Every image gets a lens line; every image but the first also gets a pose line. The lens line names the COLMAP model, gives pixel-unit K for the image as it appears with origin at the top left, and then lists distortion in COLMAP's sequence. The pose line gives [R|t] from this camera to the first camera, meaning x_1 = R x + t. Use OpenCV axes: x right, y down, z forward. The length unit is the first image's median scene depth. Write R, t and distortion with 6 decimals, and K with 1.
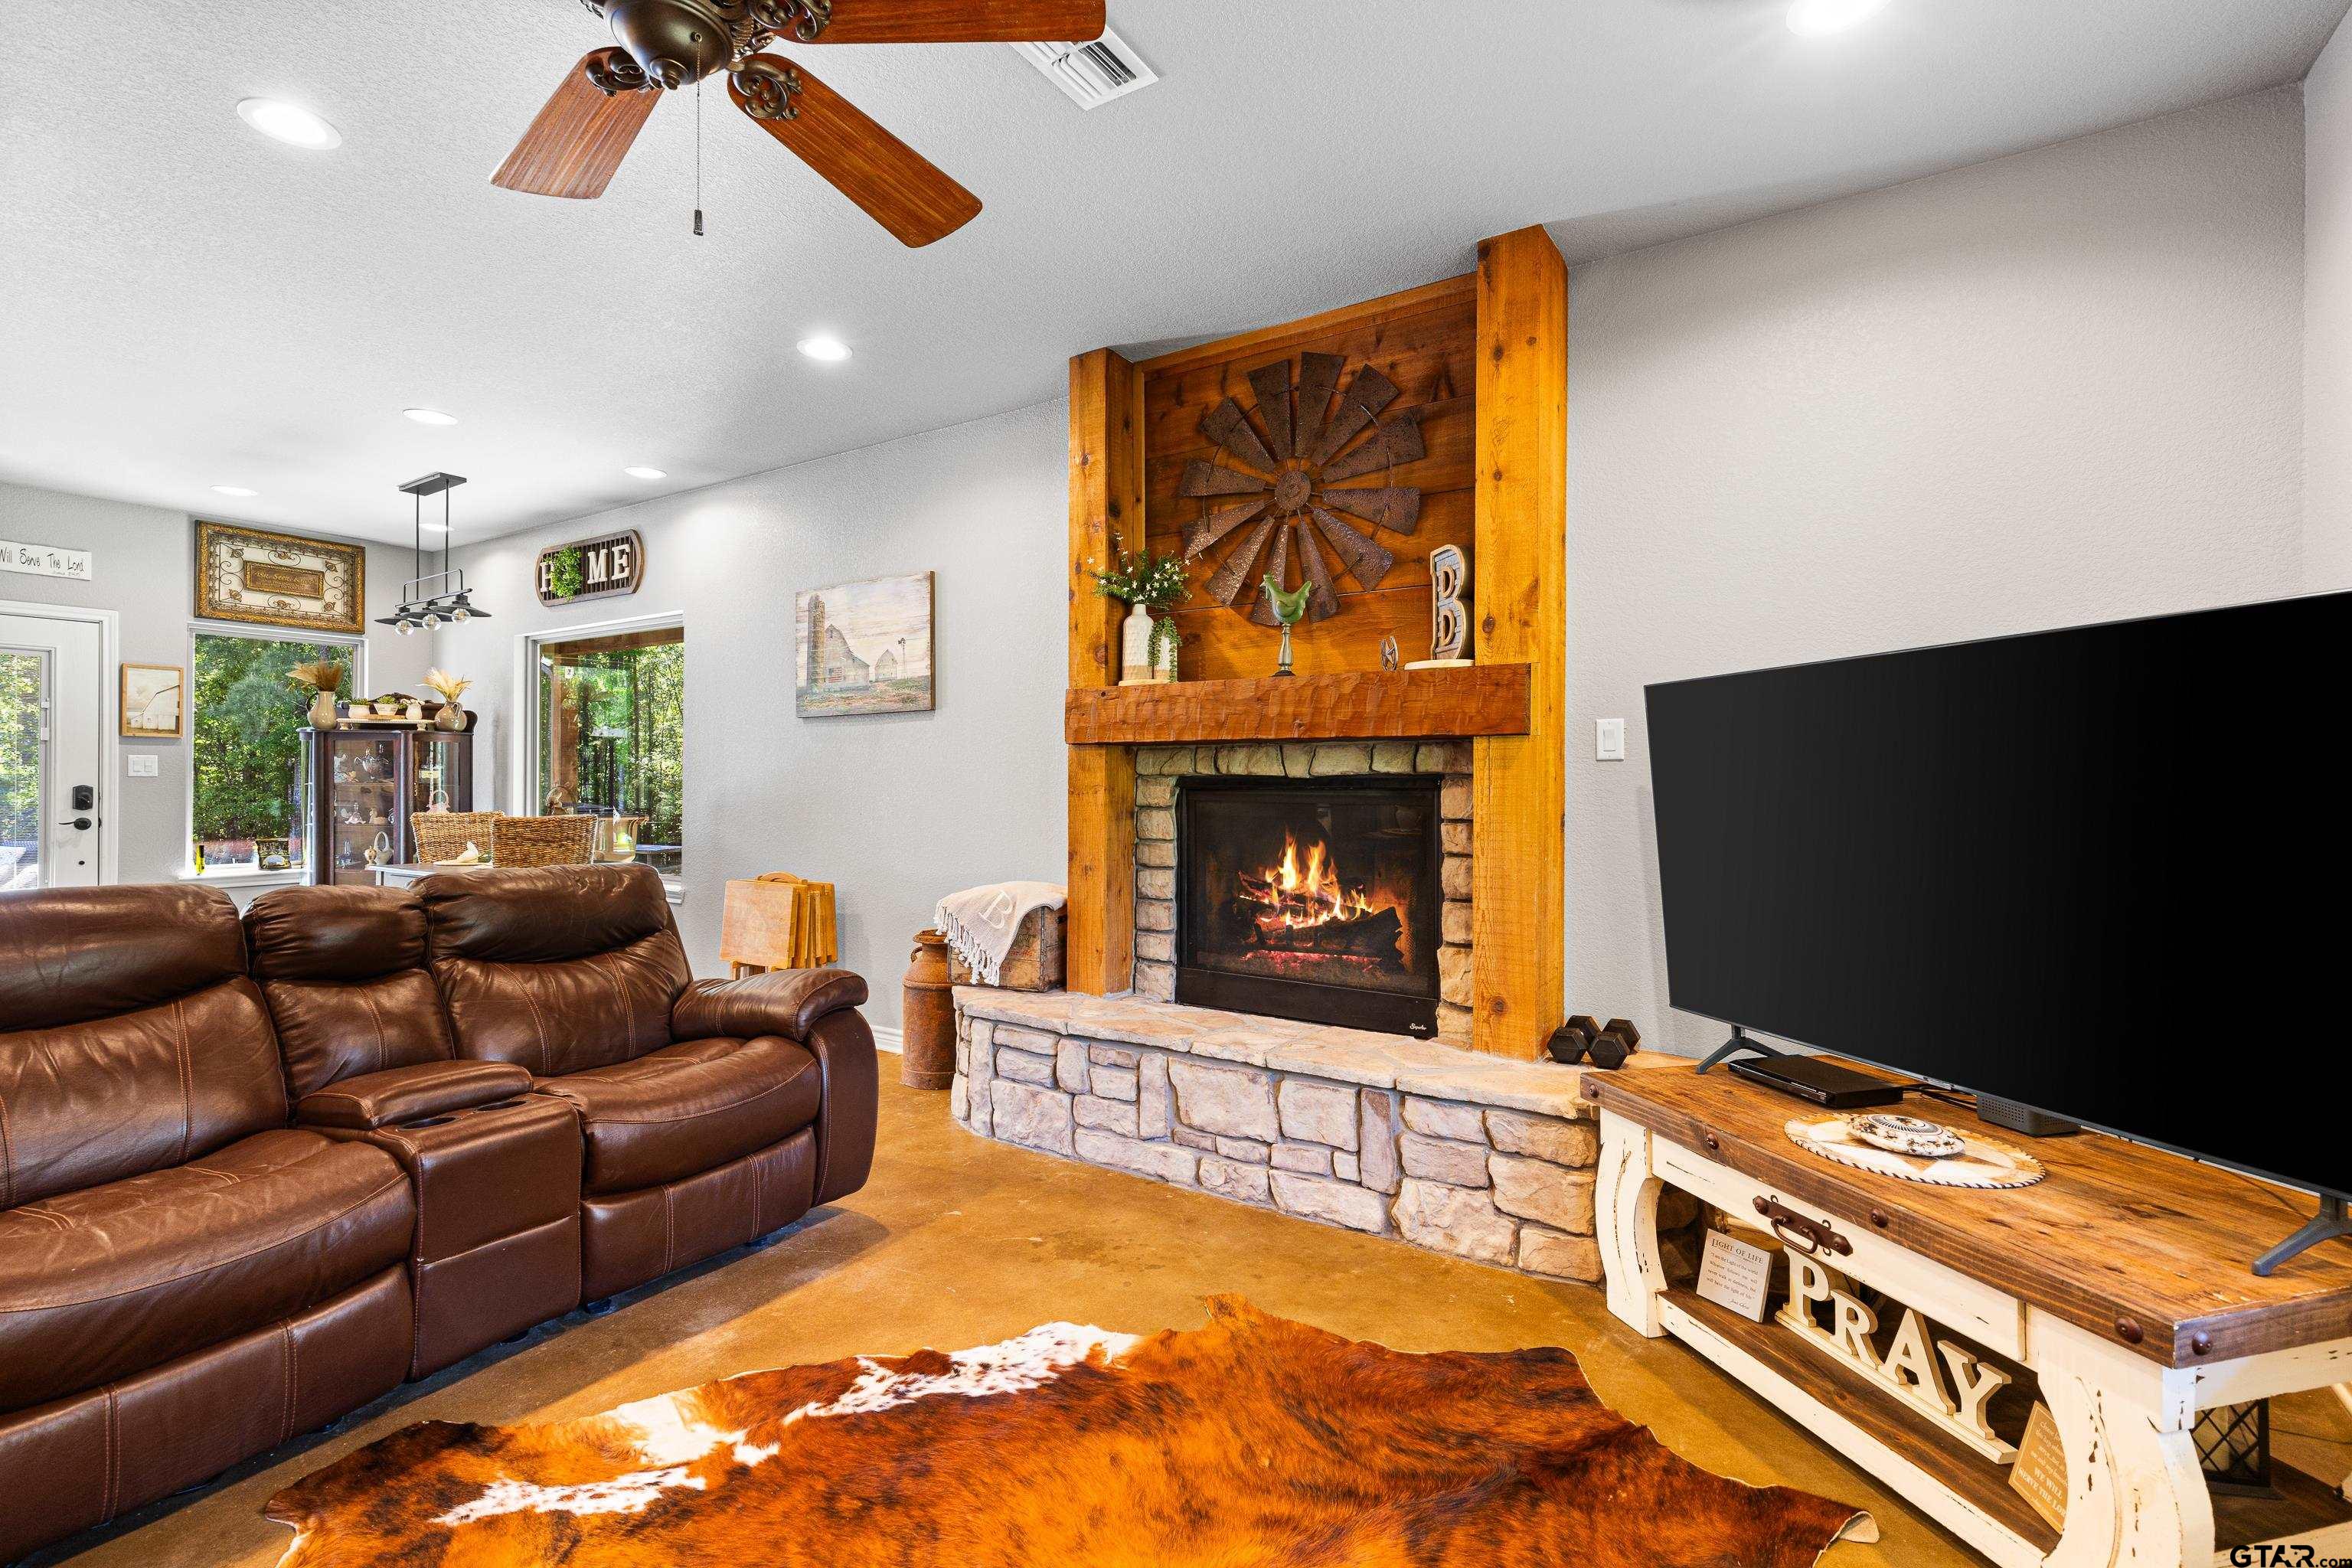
lens RADIAL K [[1058.7, 0, 1176.0], [0, 1058.7, 784.0], [0, 0, 1]] dist [0.003336, 0.000037]
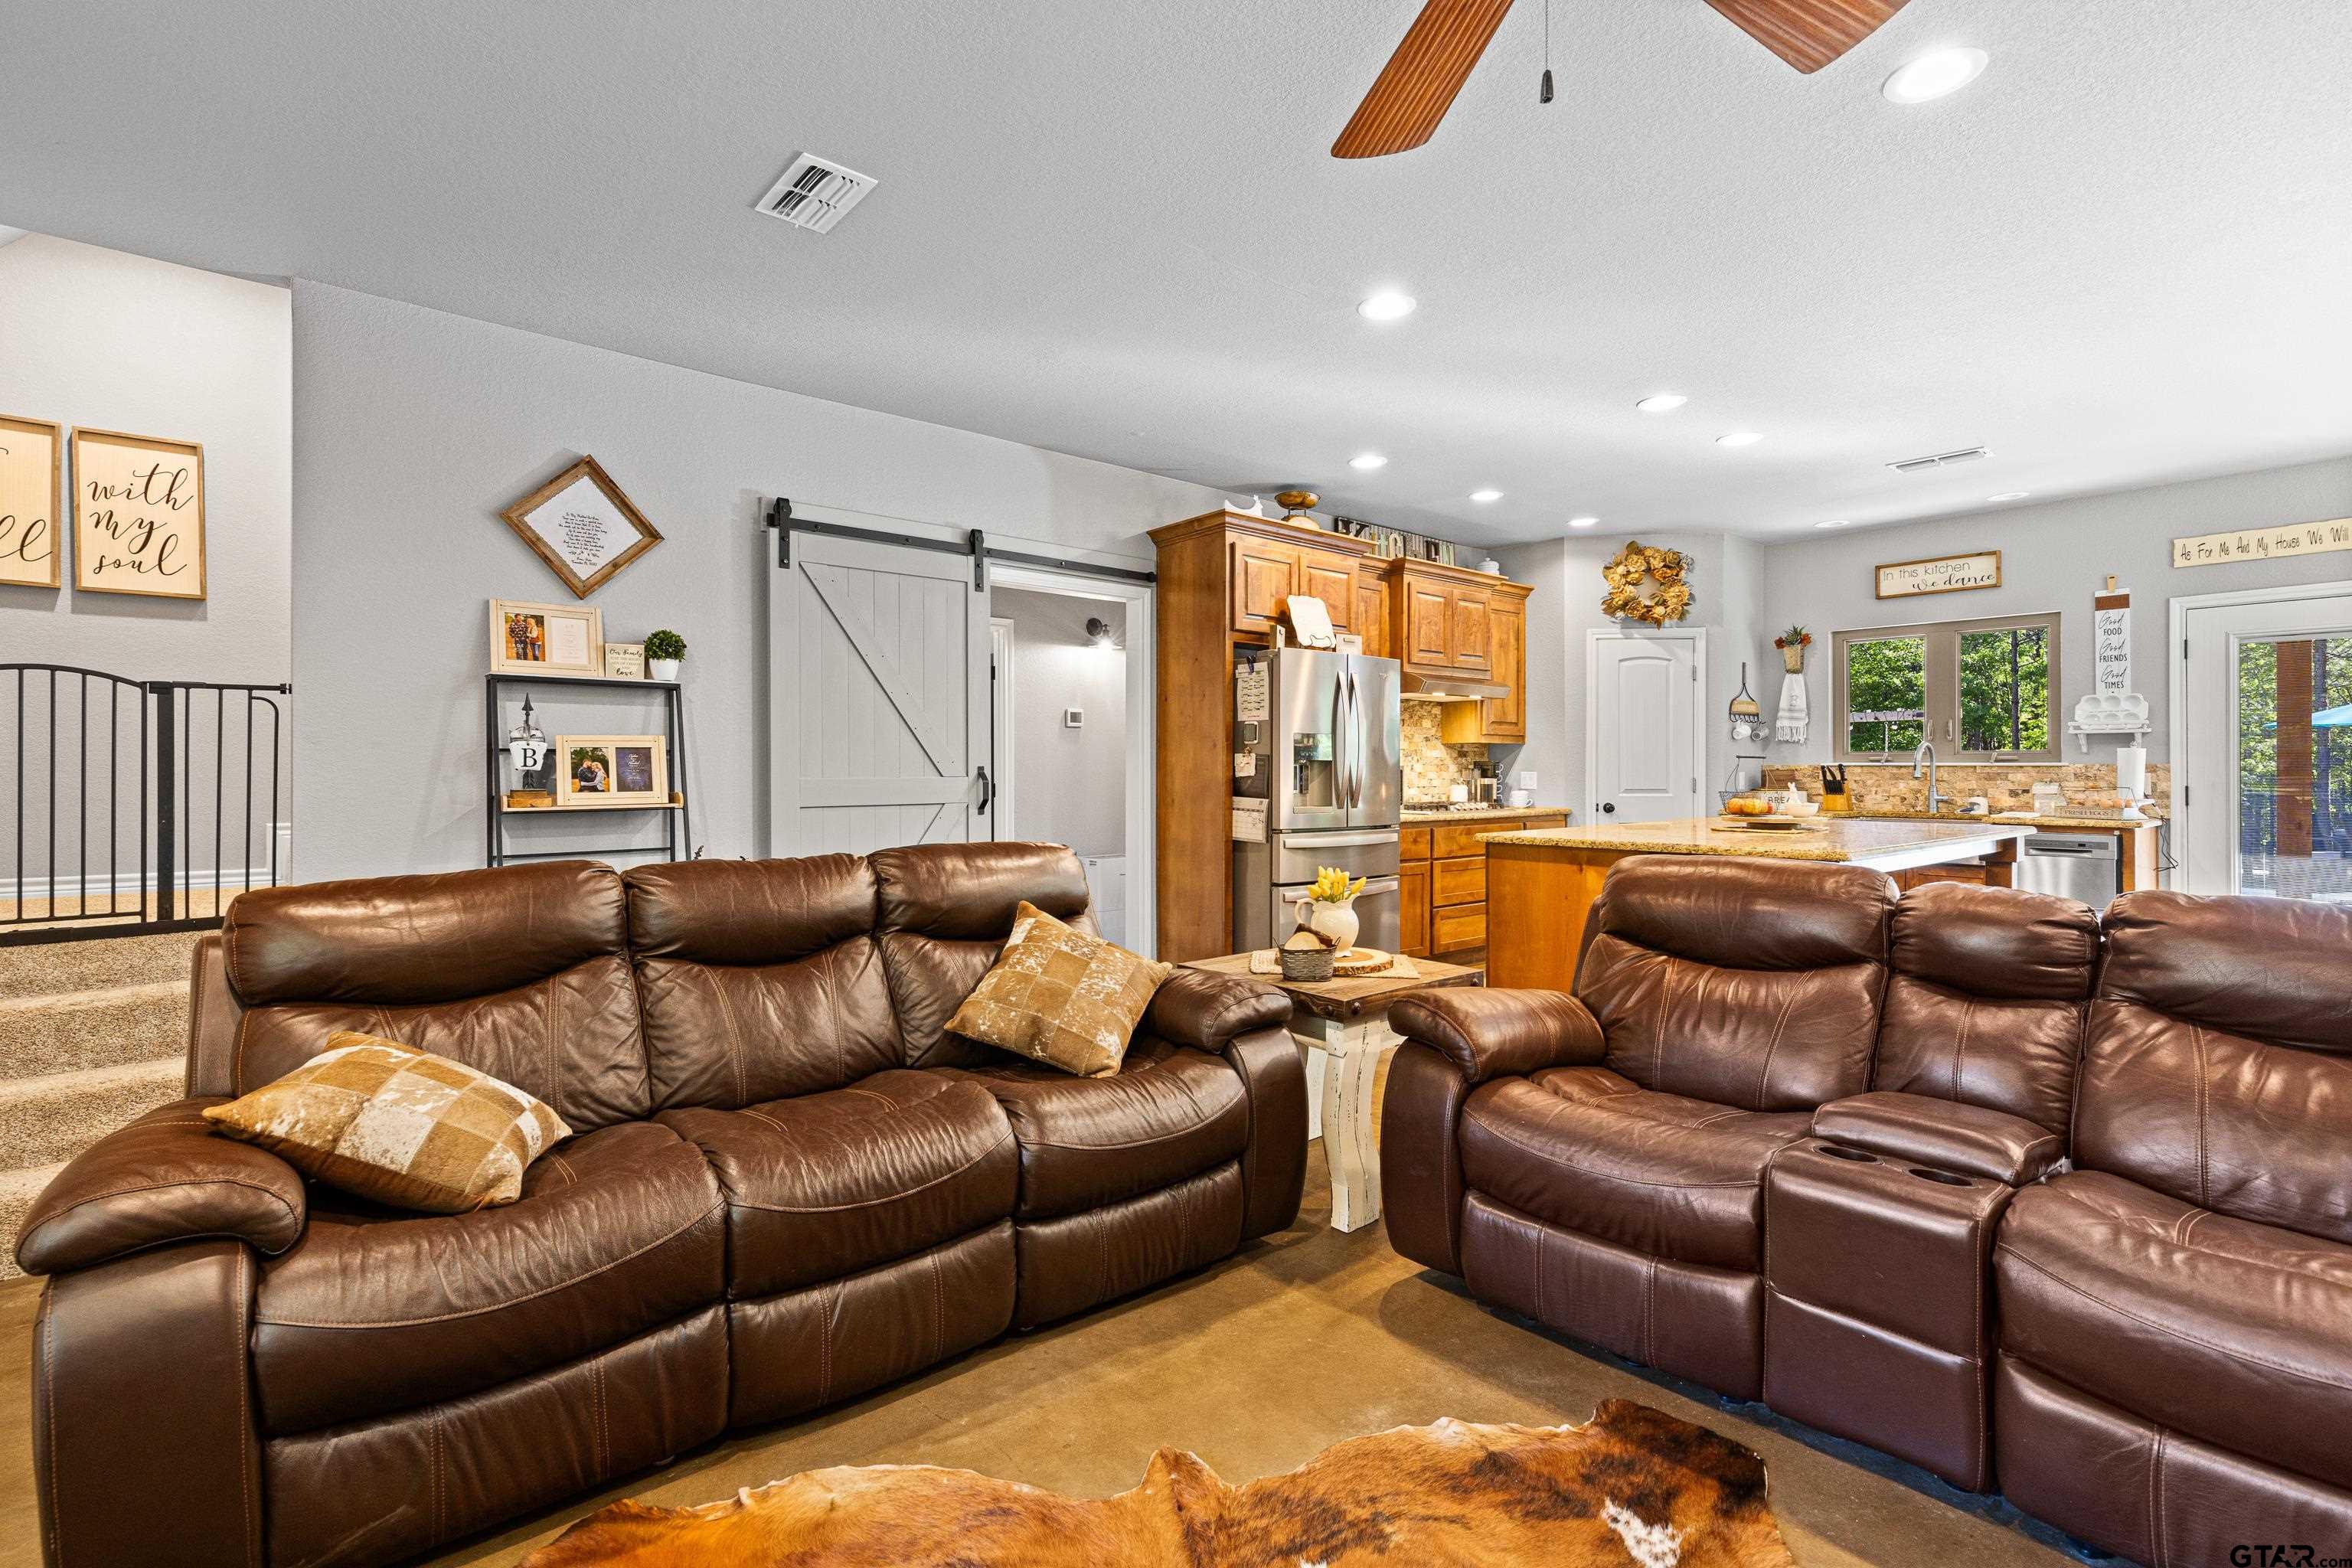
lens RADIAL K [[1057.1, 0, 1150.3], [0, 1057.1, 769.6], [0, 0, 1]] dist [0.002052, -0.000018]
pose [[-0.303223, -0.002975, -0.952915, 0.179326], [-0.003561, 0.999992, -0.001989, 0.001665], [0.952913, 0.002791, -0.303231, 0.407702]]
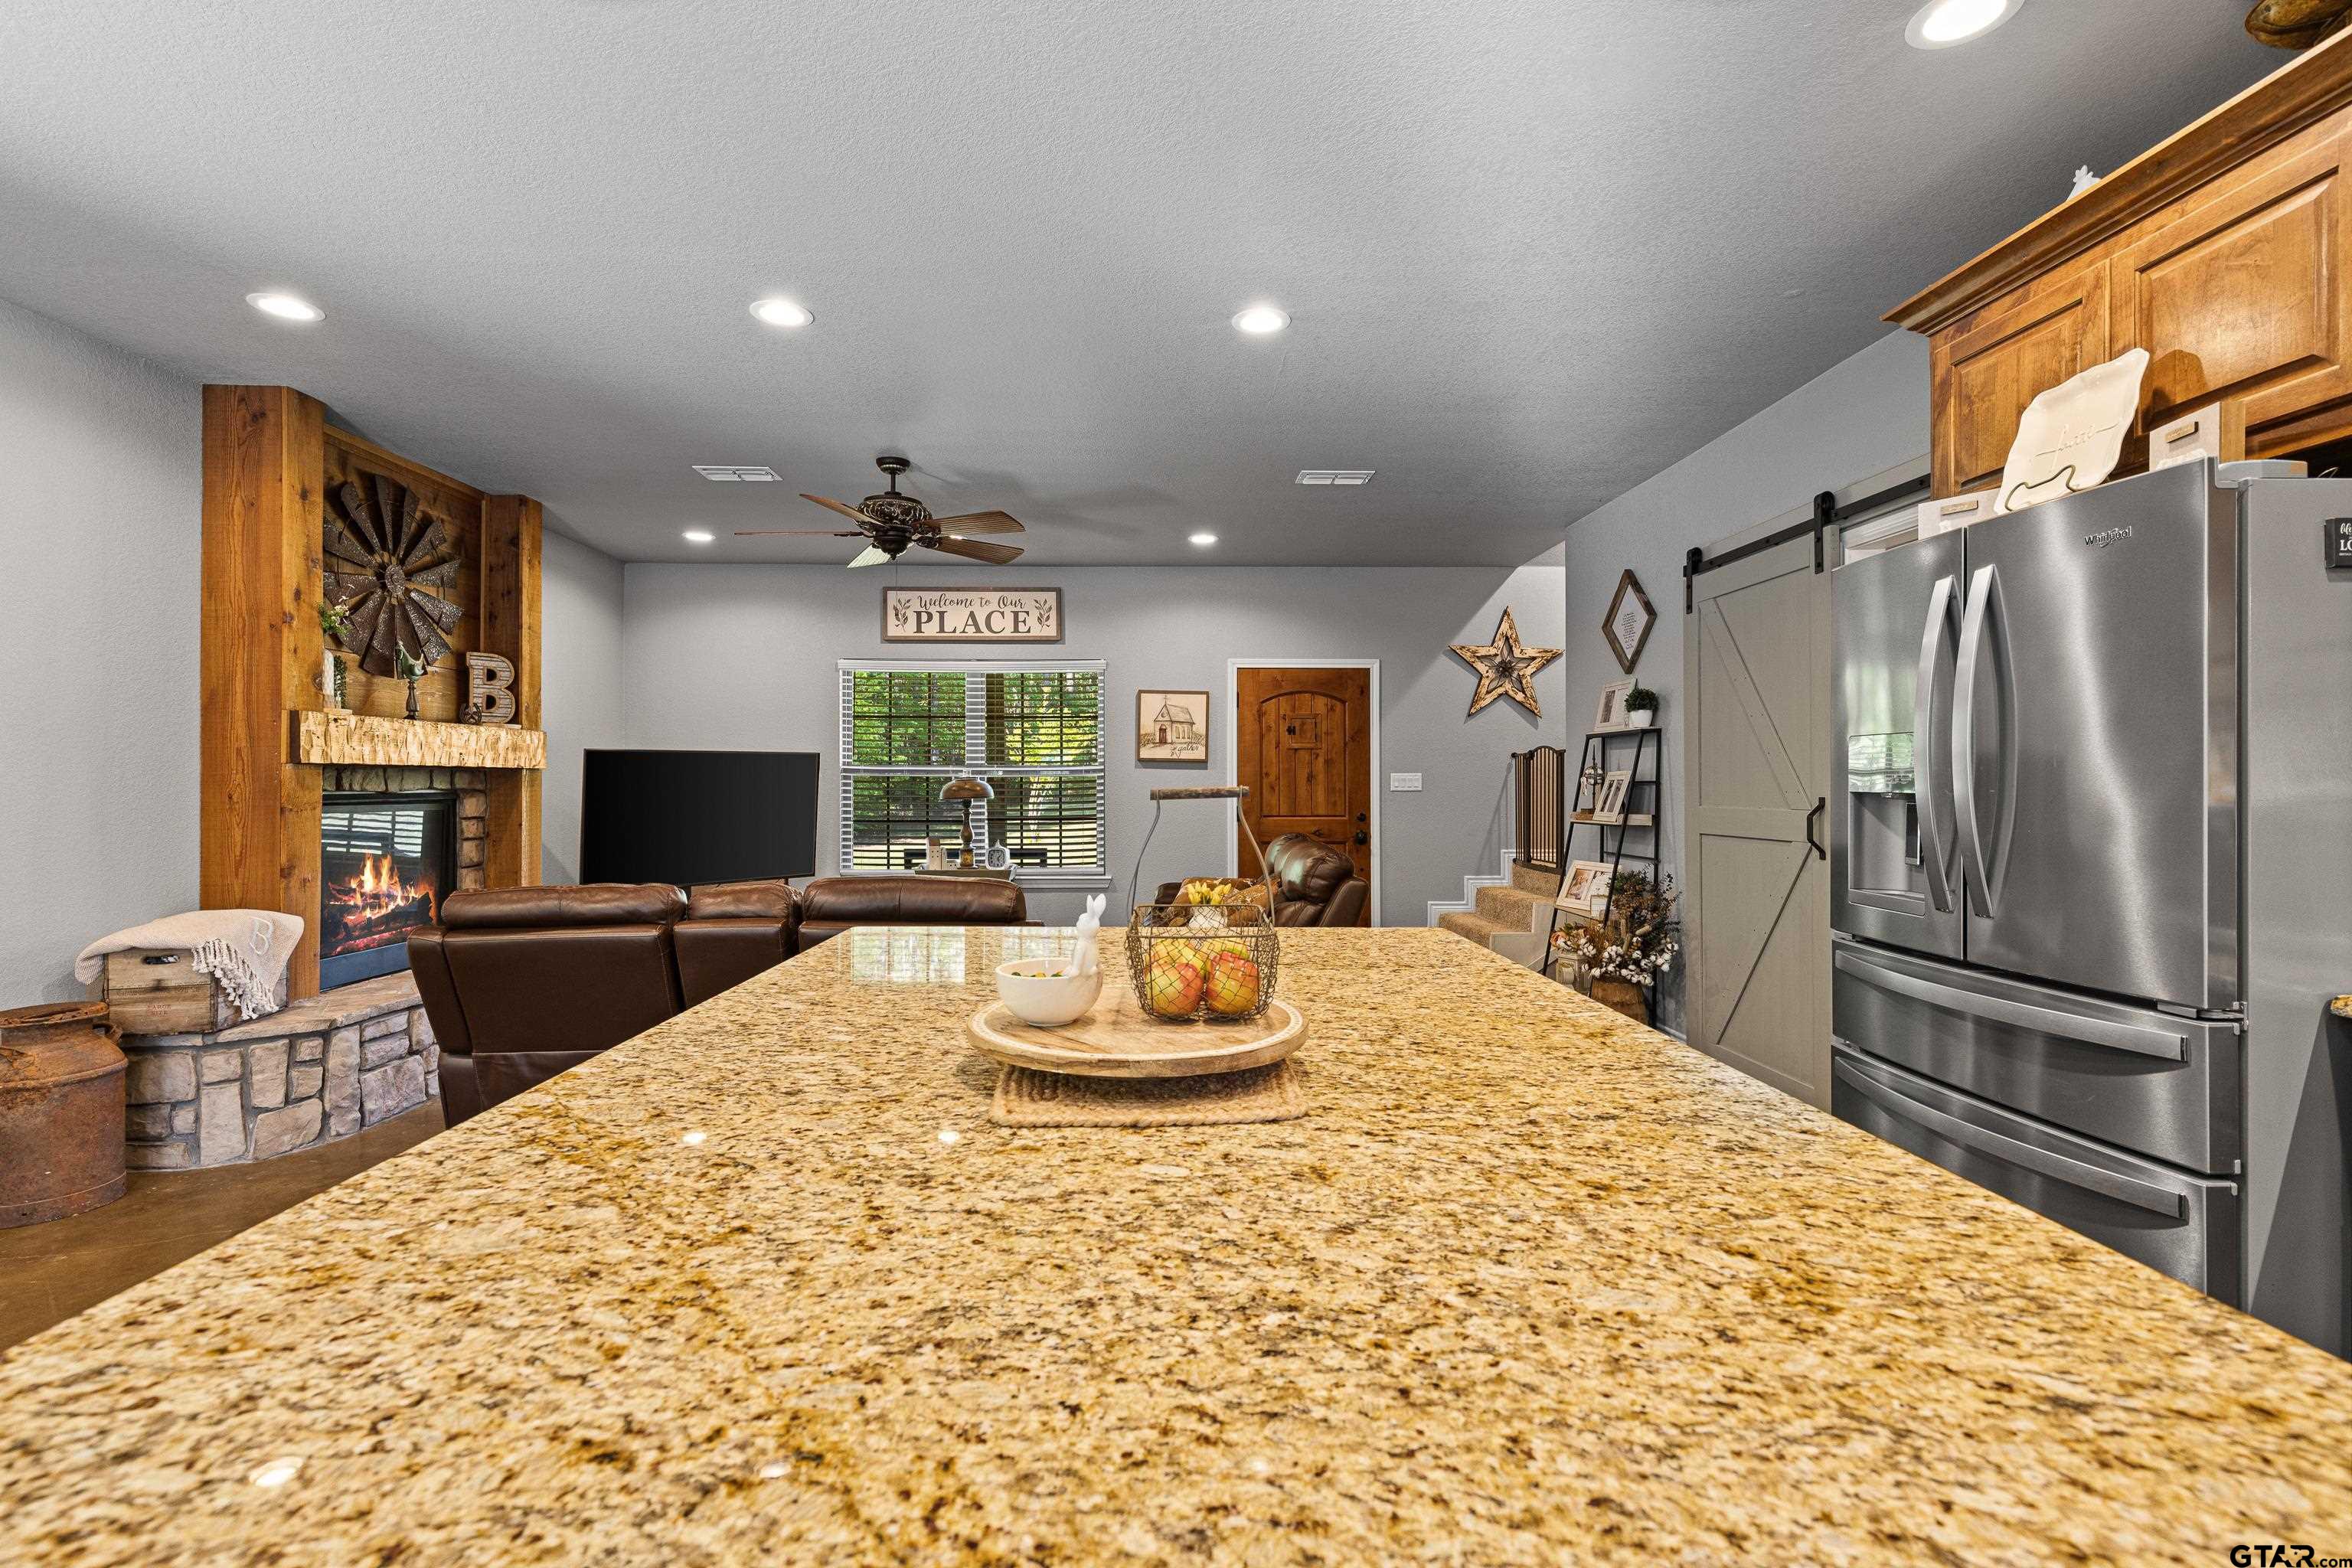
lens RADIAL K [[1045.5, 0, 1165.2], [0, 1045.5, 778.3], [0, 0, 1]] dist [0.006008, -0.000922]
pose [[-0.574797, 0.000352, 0.818296, -1.475242], [0.000901, 1.000000, 0.000203, -0.023879], [-0.818295, 0.000854, -0.574797, 0.907948]]
